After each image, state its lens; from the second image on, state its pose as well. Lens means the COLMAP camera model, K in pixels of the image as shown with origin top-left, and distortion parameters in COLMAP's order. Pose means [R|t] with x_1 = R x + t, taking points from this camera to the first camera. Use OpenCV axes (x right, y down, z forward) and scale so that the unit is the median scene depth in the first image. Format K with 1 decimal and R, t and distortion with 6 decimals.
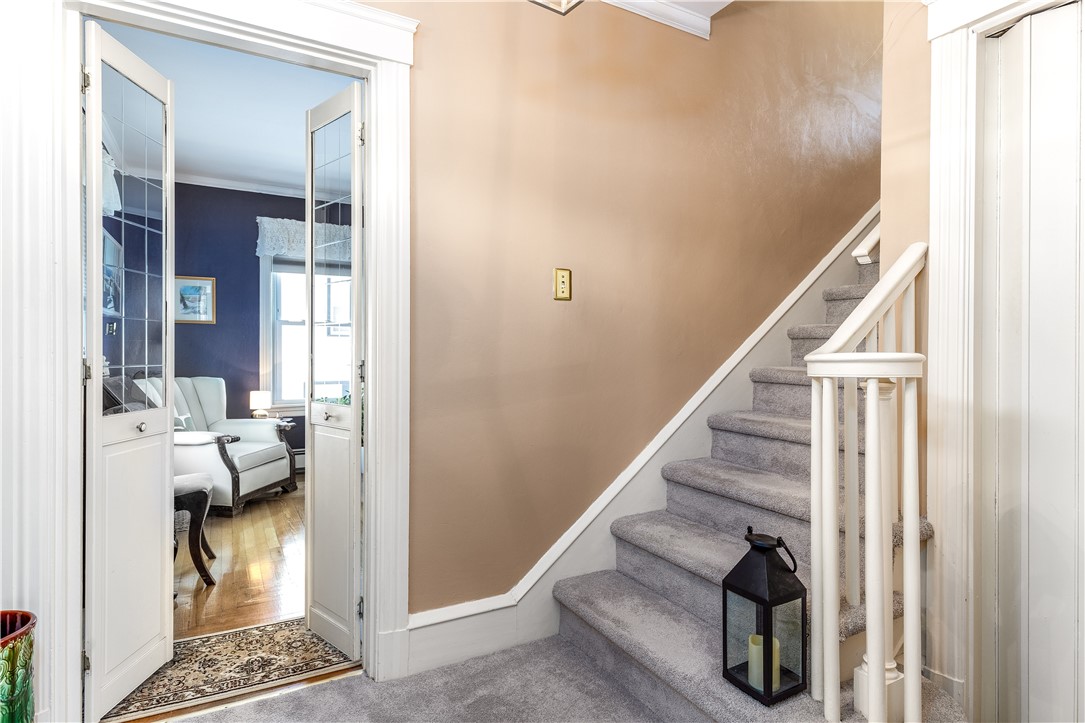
lens RADIAL K [[568.0, 0, 541.9], [0, 568.0, 359.8], [0, 0, 1]] dist [0.003096, 0.000994]
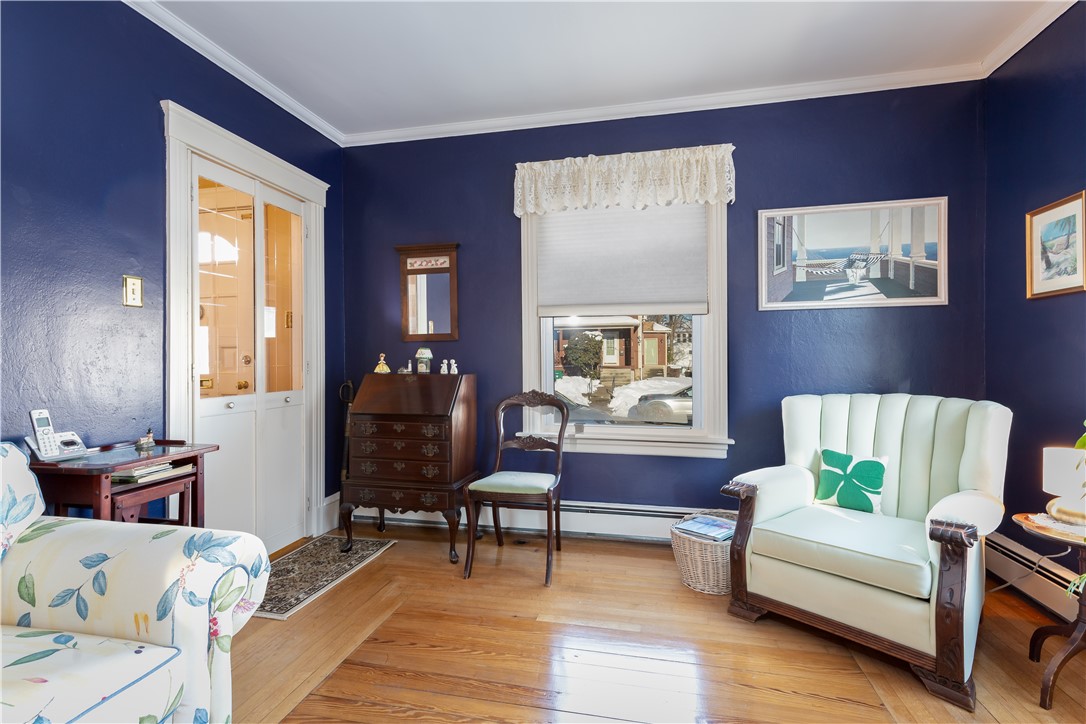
lens RADIAL K [[522.2, 0, 535.0], [0, 522.2, 357.0], [0, 0, 1]] dist [0.022543, -0.000007]
pose [[-0.662272, 0.006245, -0.749237, 0.040862], [0.005083, 0.999980, 0.003842, -0.014880], [0.749246, -0.001264, -0.662290, 0.988403]]
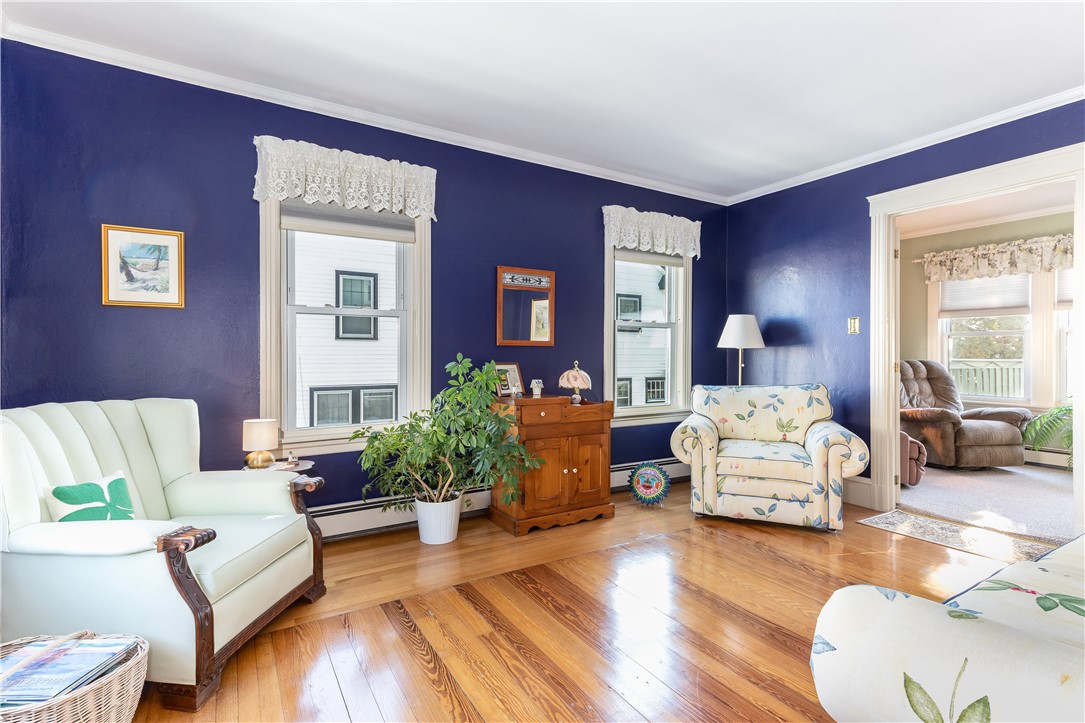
lens RADIAL K [[521.7, 0, 544.7], [0, 521.7, 359.6], [0, 0, 1]] dist [0.022543, -0.000007]
pose [[0.999342, -0.000566, 0.036271, -0.218554], [0.000795, 0.999980, -0.006298, -0.004779], [-0.036266, 0.006323, 0.999322, 0.441058]]
